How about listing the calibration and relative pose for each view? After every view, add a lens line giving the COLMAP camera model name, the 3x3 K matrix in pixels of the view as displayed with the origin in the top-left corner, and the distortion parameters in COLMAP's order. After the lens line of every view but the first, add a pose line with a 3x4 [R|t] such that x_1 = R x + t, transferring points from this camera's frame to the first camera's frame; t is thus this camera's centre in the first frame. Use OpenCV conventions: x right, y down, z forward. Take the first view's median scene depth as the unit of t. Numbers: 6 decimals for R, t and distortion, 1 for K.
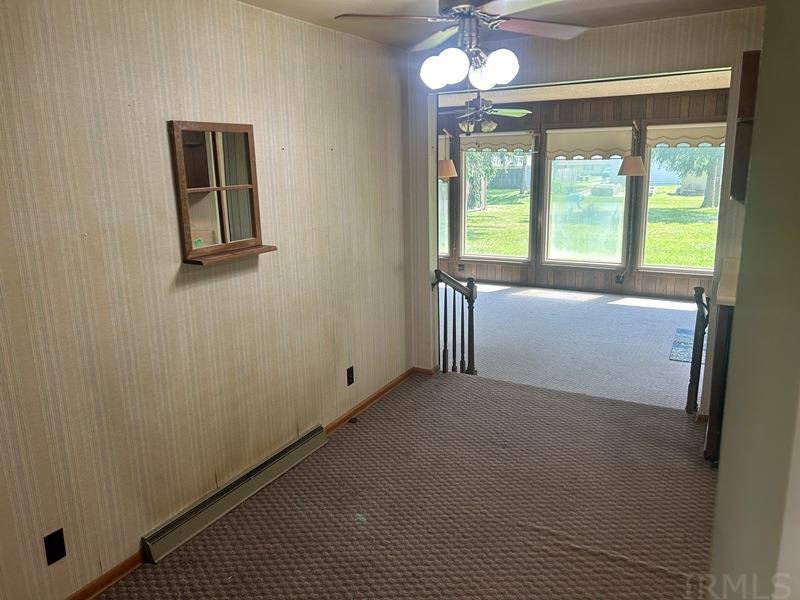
lens RADIAL K [[610.9, 0, 405.8], [0, 610.9, 294.0], [0, 0, 1]] dist [0.014921, -0.007268]
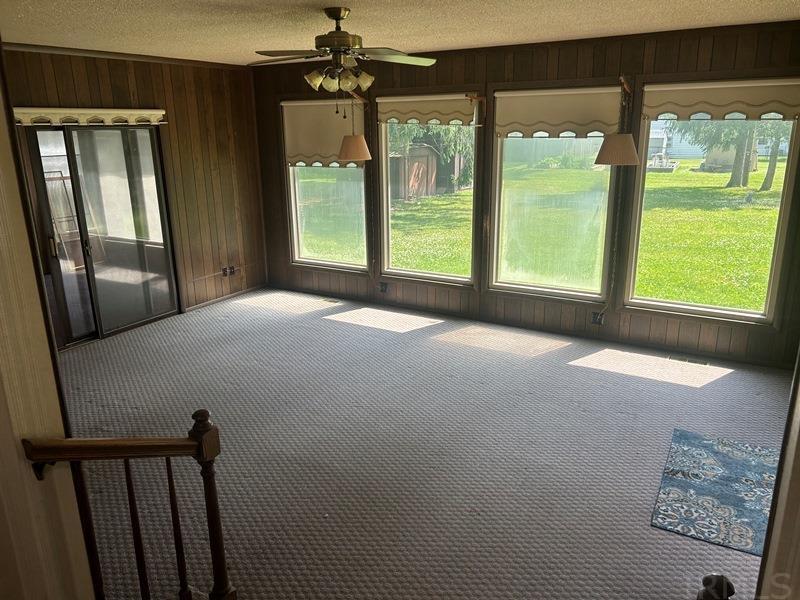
lens RADIAL K [[610.9, 0, 400.1], [0, 610.9, 300.9], [0, 0, 1]] dist [0.014921, -0.007268]
pose [[0.999259, 0.016368, -0.034843, 0.153617], [-0.014298, 0.998165, 0.058845, -0.078244], [0.035743, -0.058304, 0.997659, 0.316459]]
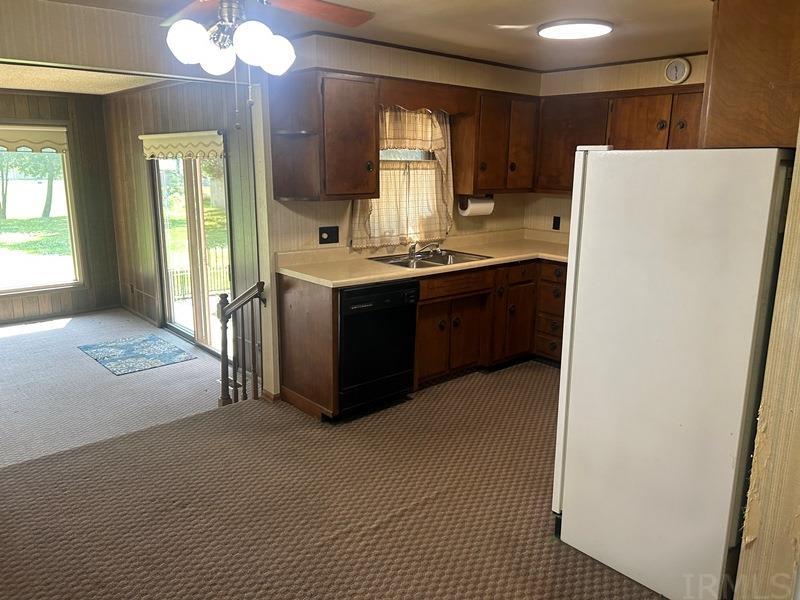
lens RADIAL K [[610.9, 0, 403.8], [0, 610.9, 298.8], [0, 0, 1]] dist [0.014921, -0.007268]
pose [[0.340782, -0.184040, 0.921953, -0.184134], [0.188426, 0.974125, 0.124807, -0.029558], [-0.921066, 0.131188, 0.366642, 0.150947]]
